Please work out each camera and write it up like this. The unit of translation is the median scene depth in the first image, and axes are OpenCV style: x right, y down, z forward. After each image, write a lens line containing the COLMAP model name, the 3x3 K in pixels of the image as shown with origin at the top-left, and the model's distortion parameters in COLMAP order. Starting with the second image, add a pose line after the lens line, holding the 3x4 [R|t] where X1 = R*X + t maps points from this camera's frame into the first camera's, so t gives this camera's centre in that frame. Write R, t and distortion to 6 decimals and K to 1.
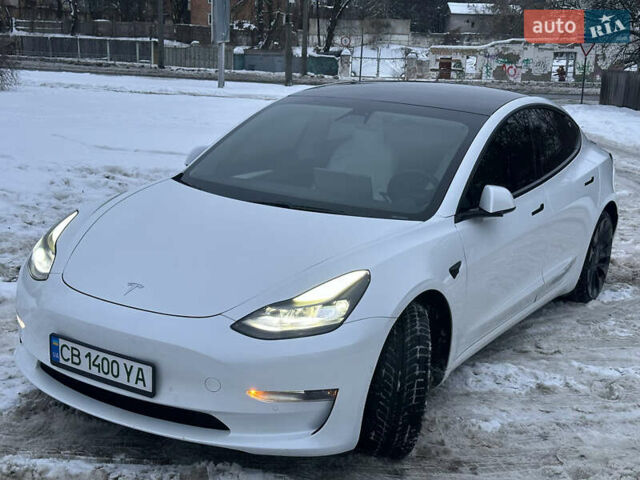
lens RADIAL K [[900.2, 0, 320.0], [0, 900.2, 240.0], [0, 0, 1]] dist [0.130566, -0.122830]
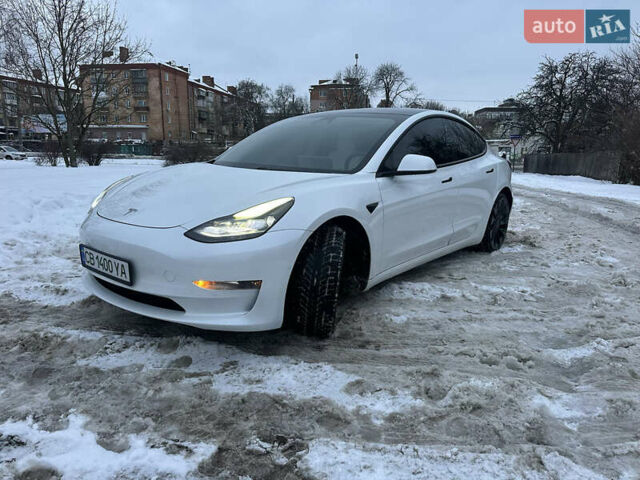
lens RADIAL K [[452.4, 0, 321.2], [0, 452.4, 240.9], [0, 0, 1]] dist [0.065426, -0.085729]
pose [[0.992102, -0.000720, -0.125433, 0.167850], [-0.001714, 0.999812, -0.019300, 0.104906], [0.125424, 0.019362, 0.991914, 0.307708]]
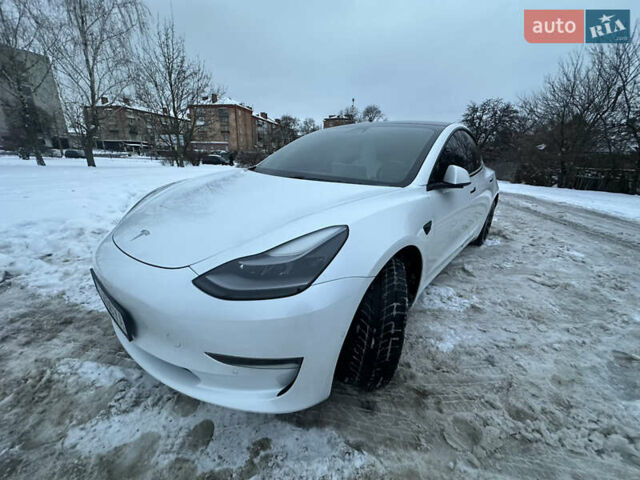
lens RADIAL K [[255.0, 0, 320.0], [0, 255.0, 240.0], [0, 0, 1]] dist [-0.004685, -0.000199]
pose [[0.987833, 0.038087, -0.150780, 0.062246], [-0.023943, 0.995234, 0.094535, 0.021886], [0.153662, -0.089774, 0.984037, 0.672168]]
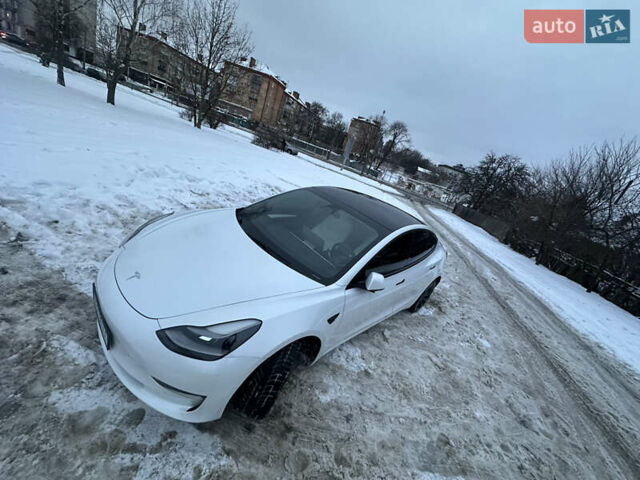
lens RADIAL K [[255.0, 0, 320.0], [0, 255.0, 240.0], [0, 0, 1]] dist [-0.004685, -0.000199]
pose [[0.933893, 0.338424, -0.115382, 0.139321], [-0.325360, 0.938165, 0.118266, -0.168462], [0.148271, -0.072907, 0.986256, 0.552176]]
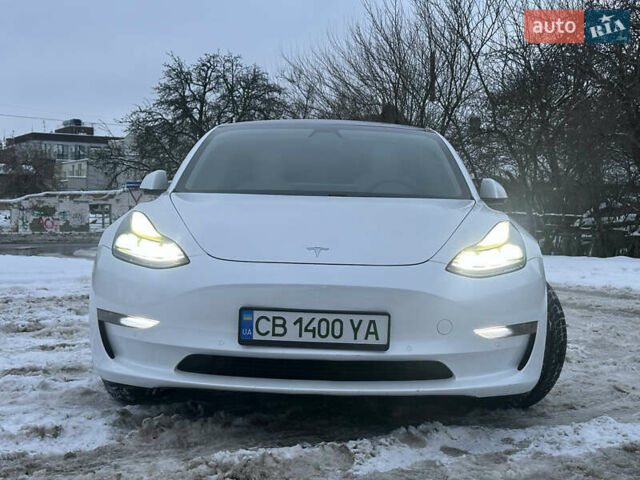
lens RADIAL K [[900.2, 0, 320.0], [0, 900.2, 240.0], [0, 0, 1]] dist [0.130566, -0.122830]
pose [[0.859204, -0.048182, 0.509360, -0.640089], [0.137223, 0.980782, -0.138698, 0.161625], [-0.492888, 0.189066, 0.849303, 0.186378]]
